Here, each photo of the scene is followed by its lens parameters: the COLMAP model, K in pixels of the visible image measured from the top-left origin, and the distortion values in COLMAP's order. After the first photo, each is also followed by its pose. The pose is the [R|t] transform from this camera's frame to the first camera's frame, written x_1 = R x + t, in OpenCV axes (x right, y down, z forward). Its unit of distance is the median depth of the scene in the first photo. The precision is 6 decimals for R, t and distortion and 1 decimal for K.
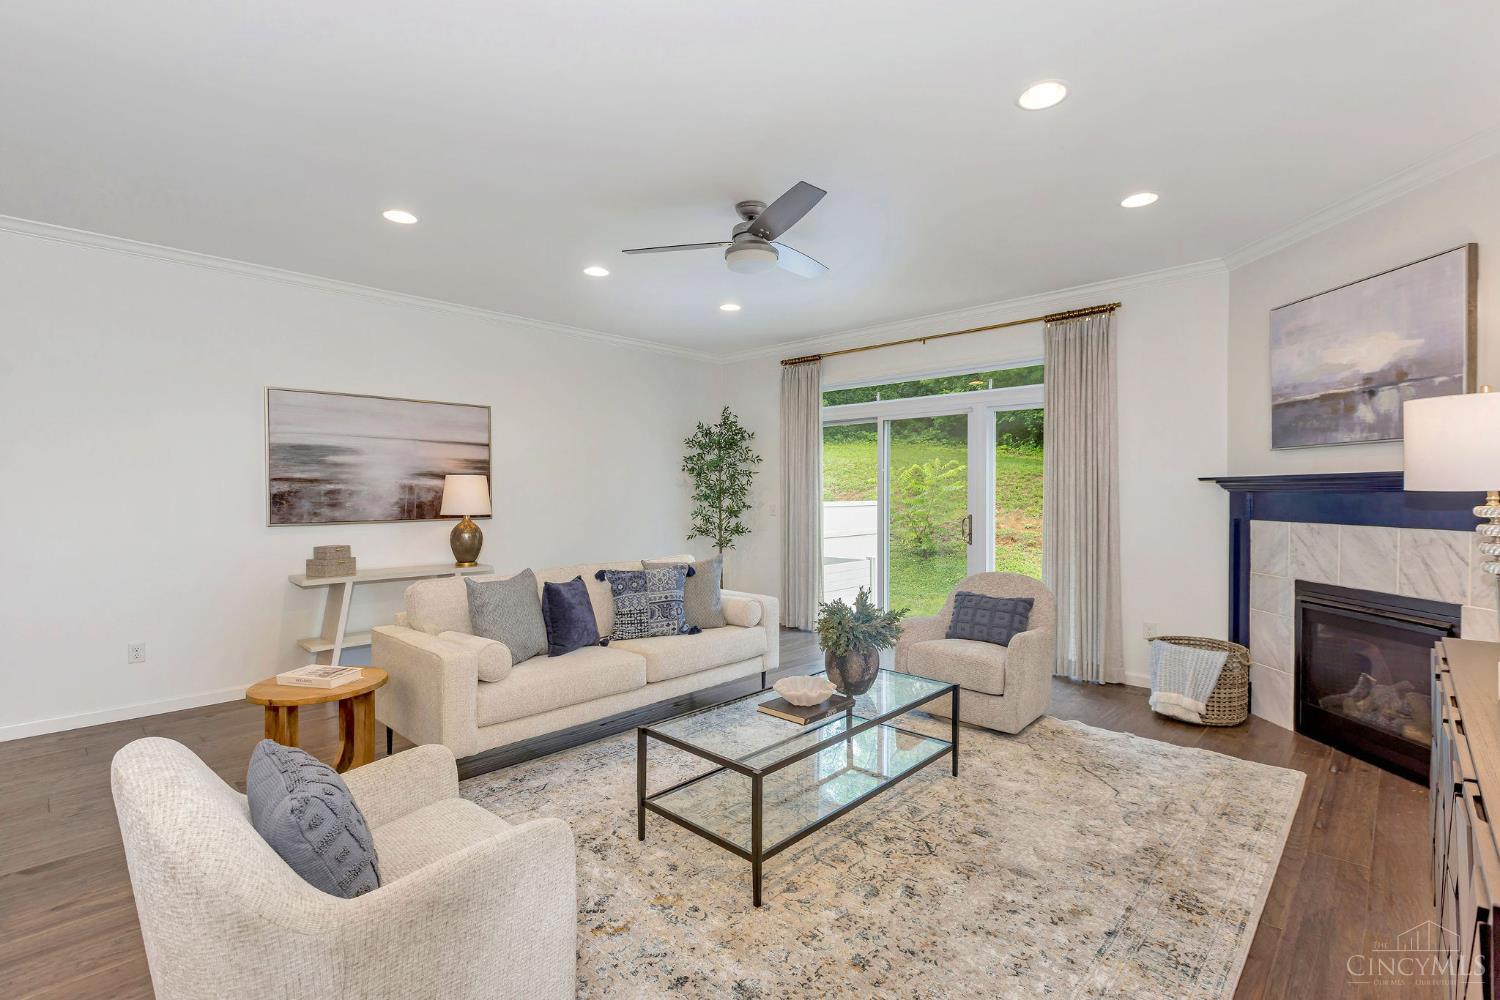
lens RADIAL K [[677.5, 0, 756.6], [0, 677.5, 482.6], [0, 0, 1]] dist [-0.000036, 0.000425]
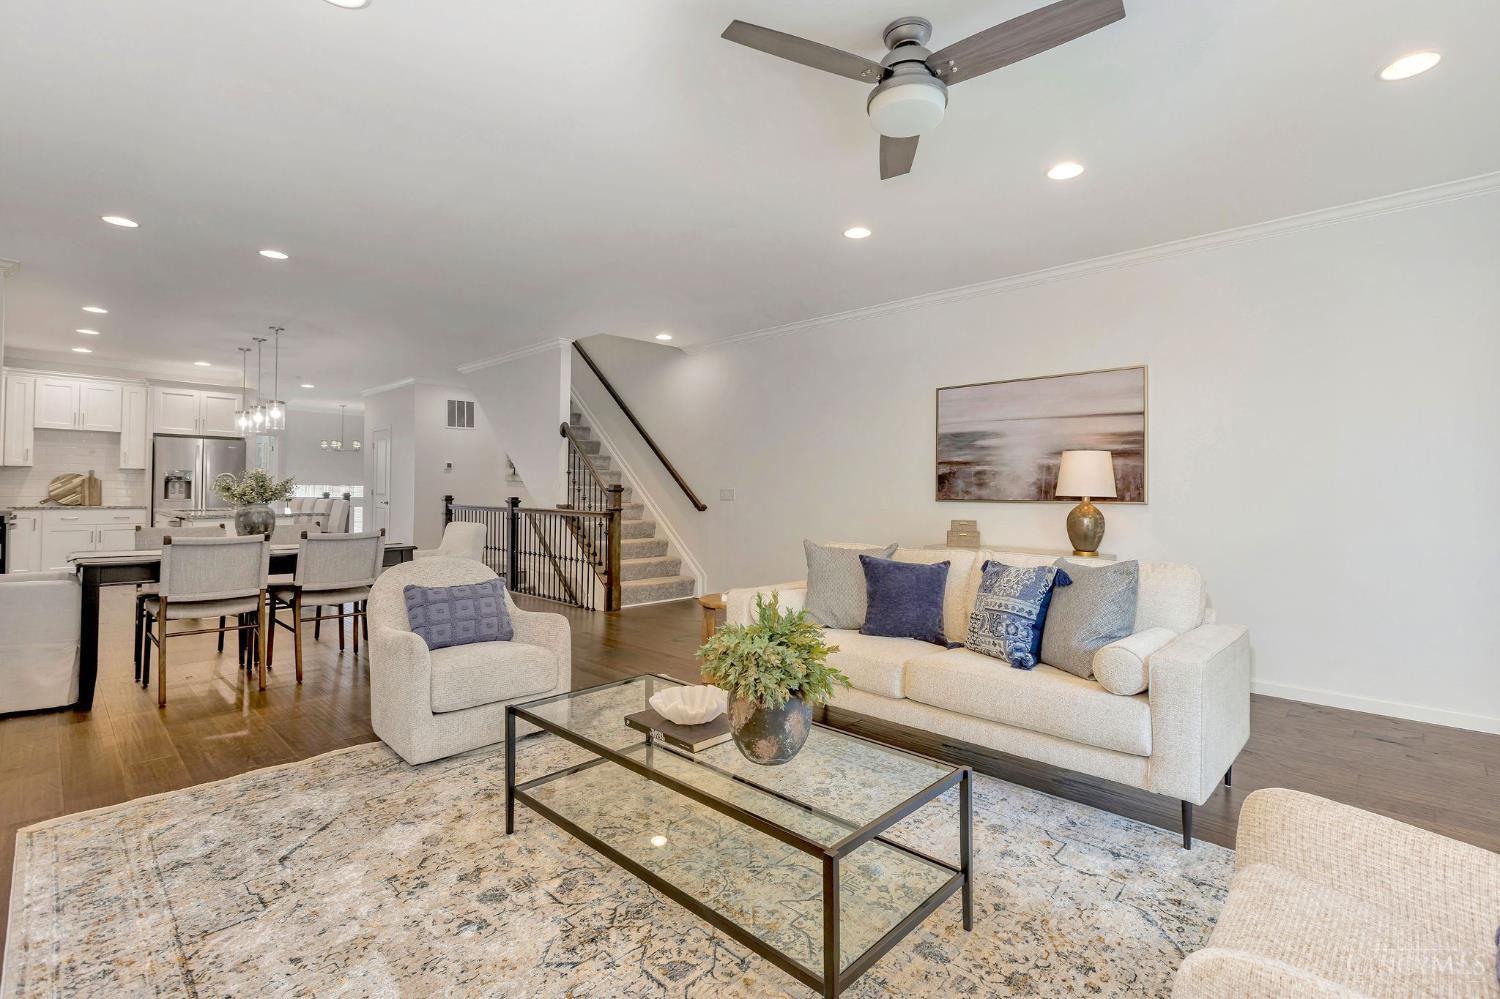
lens RADIAL K [[677.5, 0, 756.6], [0, 677.5, 482.1], [0, 0, 1]] dist [-0.000036, 0.000425]
pose [[0.006755, -0.012884, -0.999894, 0.479590], [0.005024, 0.999905, -0.012850, 0.041316], [0.999965, -0.004937, 0.006820, 0.626660]]
